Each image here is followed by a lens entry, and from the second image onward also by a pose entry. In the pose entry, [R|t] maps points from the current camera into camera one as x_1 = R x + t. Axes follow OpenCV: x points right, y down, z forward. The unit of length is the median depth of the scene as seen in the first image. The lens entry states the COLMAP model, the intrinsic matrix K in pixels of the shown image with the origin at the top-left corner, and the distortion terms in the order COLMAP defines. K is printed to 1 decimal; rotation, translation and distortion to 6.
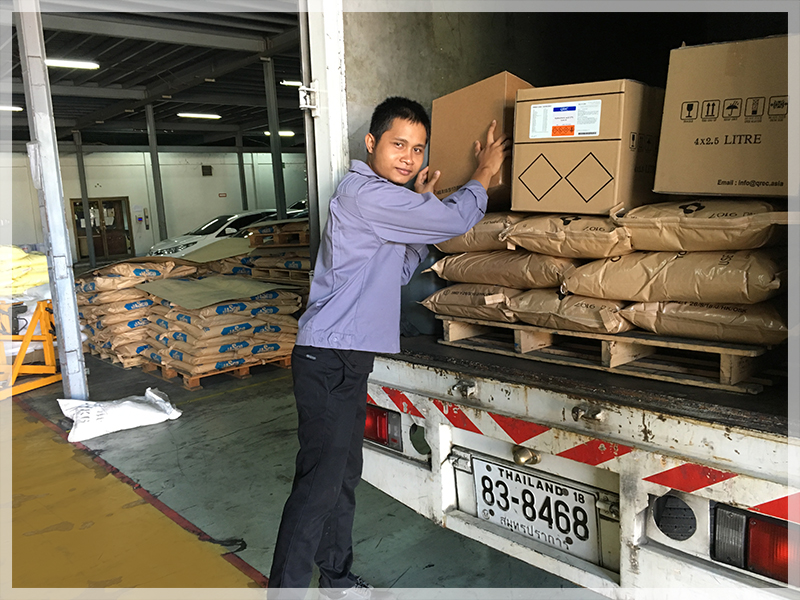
lens RADIAL K [[667.5, 0, 402.4], [0, 667.5, 305.3], [0, 0, 1]] dist [0.054568, -0.080950]
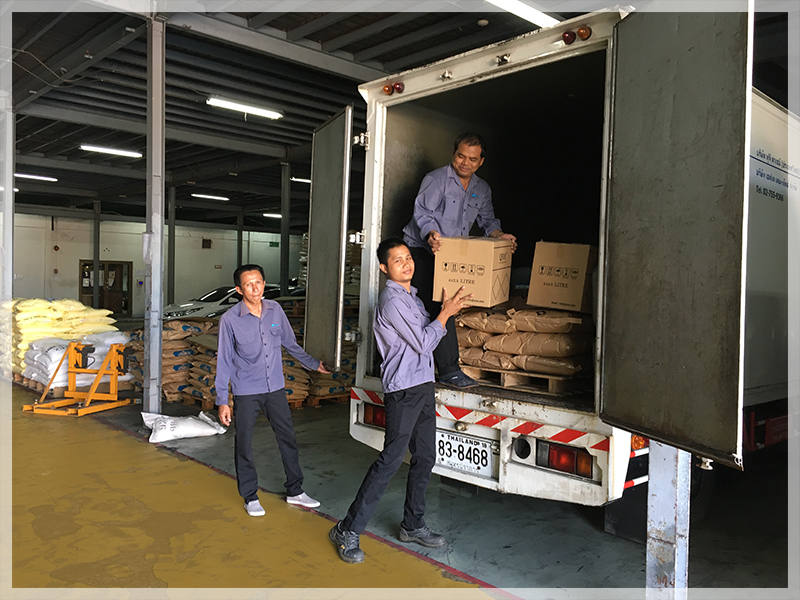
lens RADIAL K [[667.5, 0, 399.4], [0, 667.5, 300.5], [0, 0, 1]] dist [0.054568, -0.080950]
pose [[0.996243, 0.079806, 0.033626, -0.097768], [-0.074789, 0.988618, -0.130539, 0.118779], [-0.043661, 0.127533, 0.990873, -1.014314]]
